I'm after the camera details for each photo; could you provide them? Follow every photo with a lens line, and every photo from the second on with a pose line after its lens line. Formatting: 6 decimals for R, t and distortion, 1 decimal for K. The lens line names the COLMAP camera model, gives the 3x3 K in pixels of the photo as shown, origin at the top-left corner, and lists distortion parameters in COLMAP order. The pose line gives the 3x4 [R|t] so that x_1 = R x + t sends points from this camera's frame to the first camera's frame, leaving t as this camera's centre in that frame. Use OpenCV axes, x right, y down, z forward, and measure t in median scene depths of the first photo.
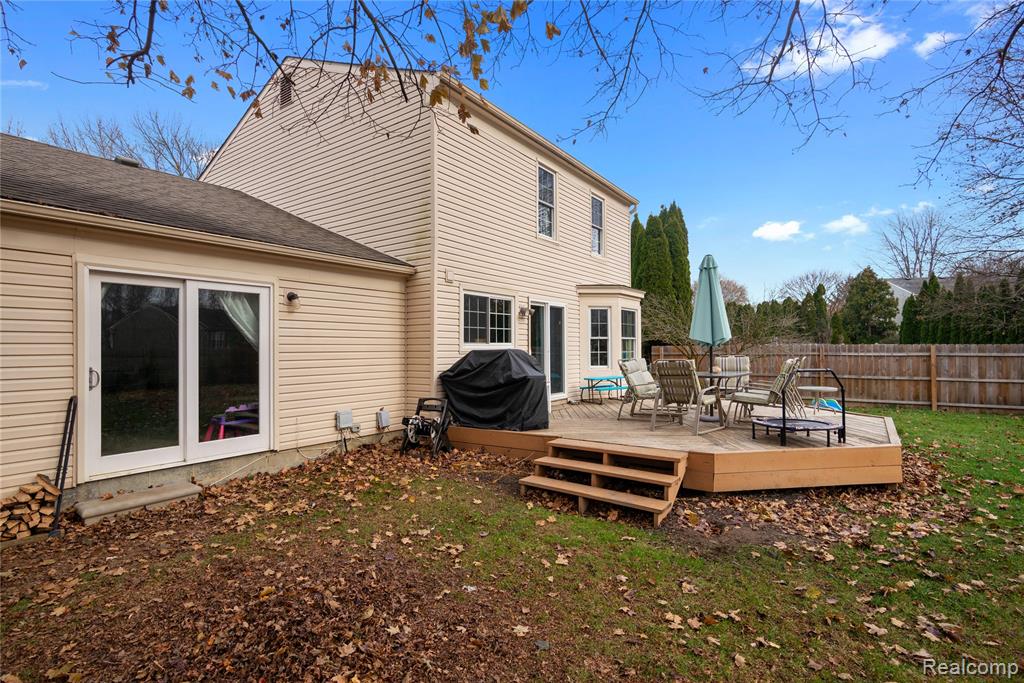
lens RADIAL K [[492.5, 0, 493.9], [0, 492.5, 340.1], [0, 0, 1]] dist [0.000489, -0.000644]
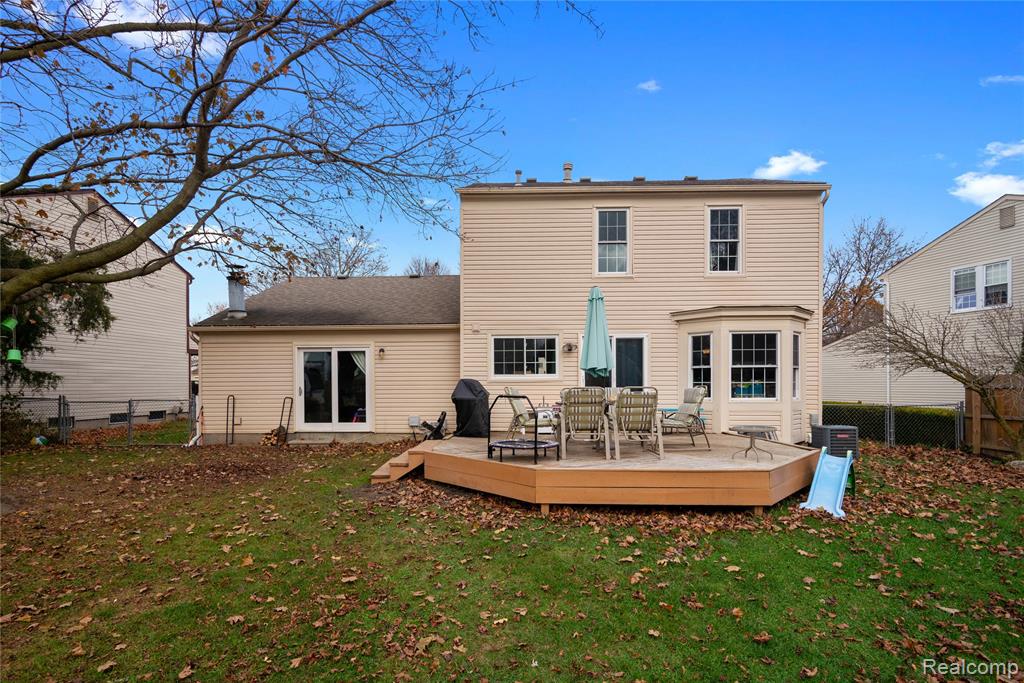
lens RADIAL K [[503.7, 0, 510.0], [0, 503.7, 388.1], [0, 0, 1]] dist [0.000166, 0.000104]
pose [[0.574900, 0.013907, -0.818105, 1.061410], [0.014247, 0.999534, 0.027003, 0.005494], [0.818099, -0.027180, 0.574434, 0.230088]]
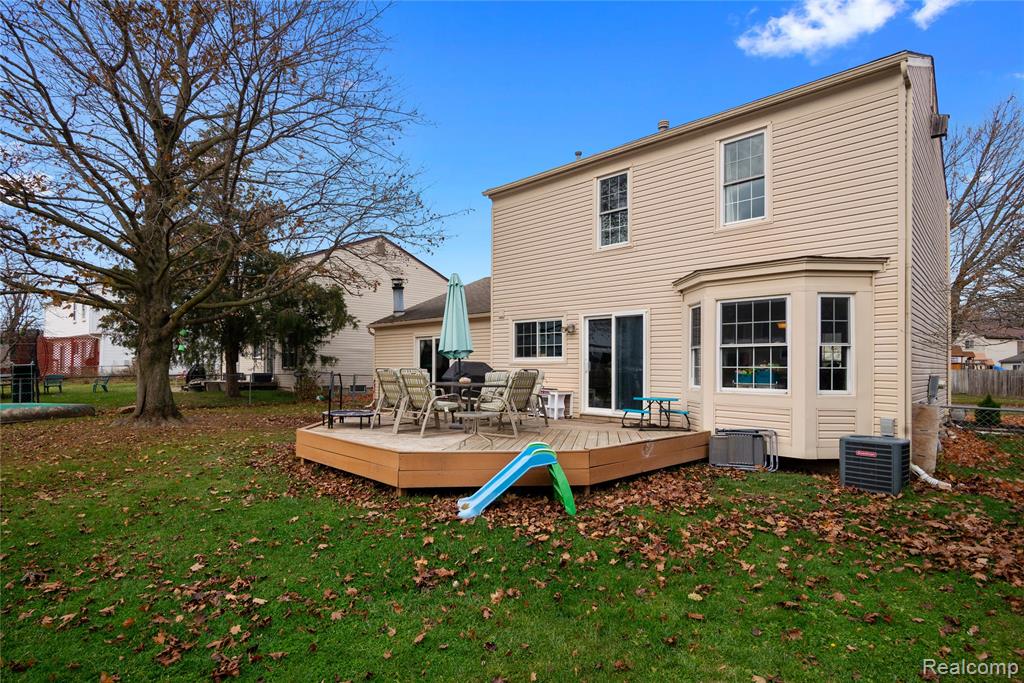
lens RADIAL K [[508.2, 0, 507.0], [0, 508.2, 361.5], [0, 0, 1]] dist [0.001488, -0.000130]
pose [[-0.128944, 0.001487, -0.991651, 1.366685], [0.013891, 0.999903, -0.000307, 0.017614], [0.991555, -0.013814, -0.128952, 1.125780]]
